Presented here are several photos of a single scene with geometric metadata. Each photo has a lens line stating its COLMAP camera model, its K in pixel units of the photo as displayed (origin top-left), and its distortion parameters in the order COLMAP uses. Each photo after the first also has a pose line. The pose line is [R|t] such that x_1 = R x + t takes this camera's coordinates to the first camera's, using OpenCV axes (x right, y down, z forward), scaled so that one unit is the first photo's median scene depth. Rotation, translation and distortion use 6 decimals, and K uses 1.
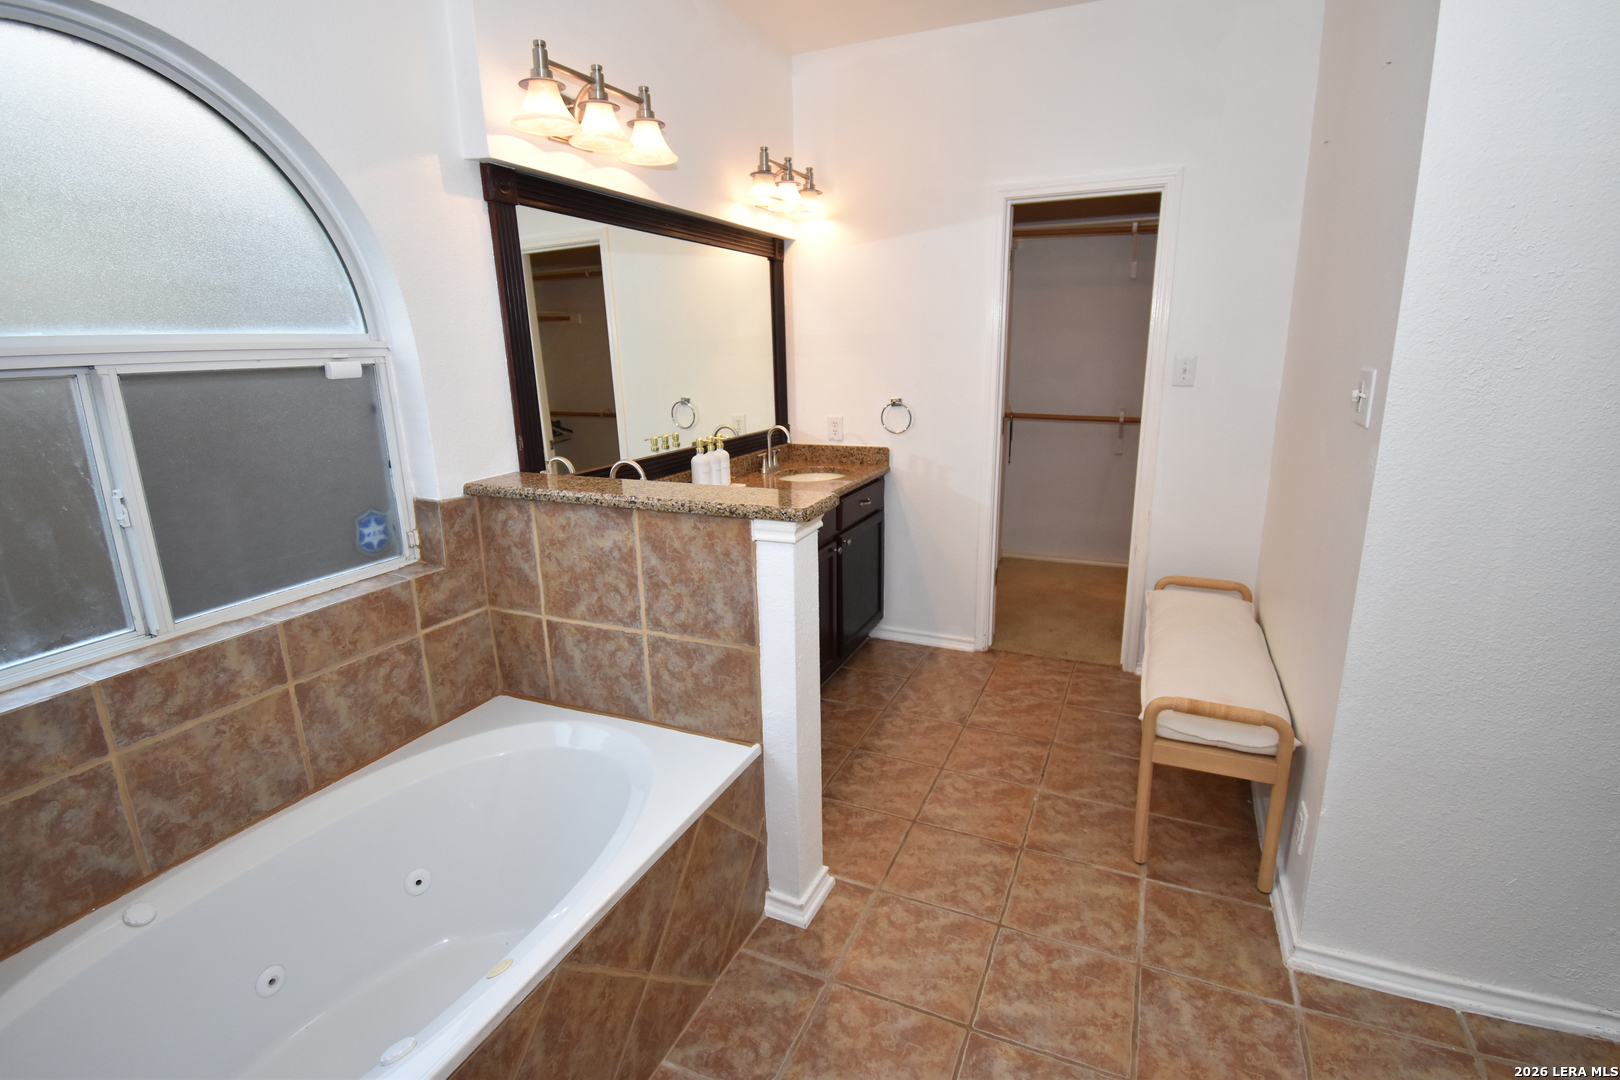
lens RADIAL K [[755.6, 0, 821.2], [0, 755.6, 532.4], [0, 0, 1]] dist [-0.003532, -0.002205]
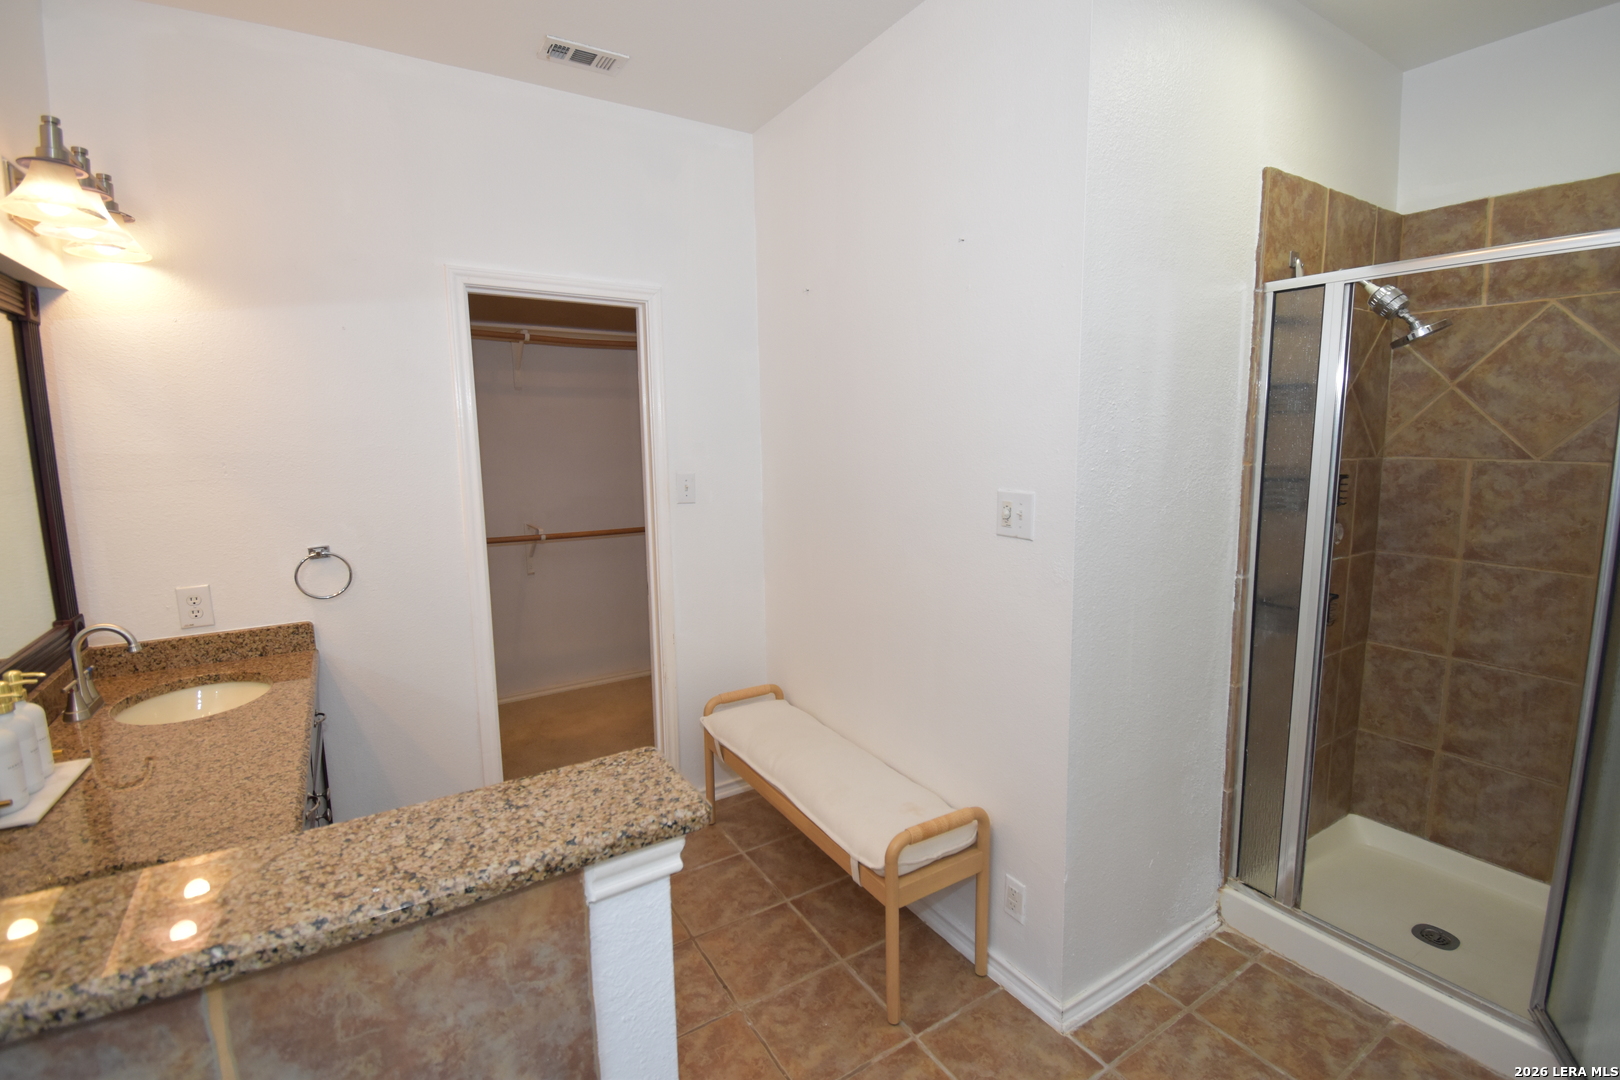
lens RADIAL K [[725.7, 0, 816.6], [0, 725.7, 529.6], [0, 0, 1]] dist [0.009008, -0.016781]
pose [[0.555754, -0.098175, 0.825530, -0.331823], [0.201480, 0.979305, -0.019176, -0.167194], [-0.806563, 0.176985, 0.564033, 0.518974]]
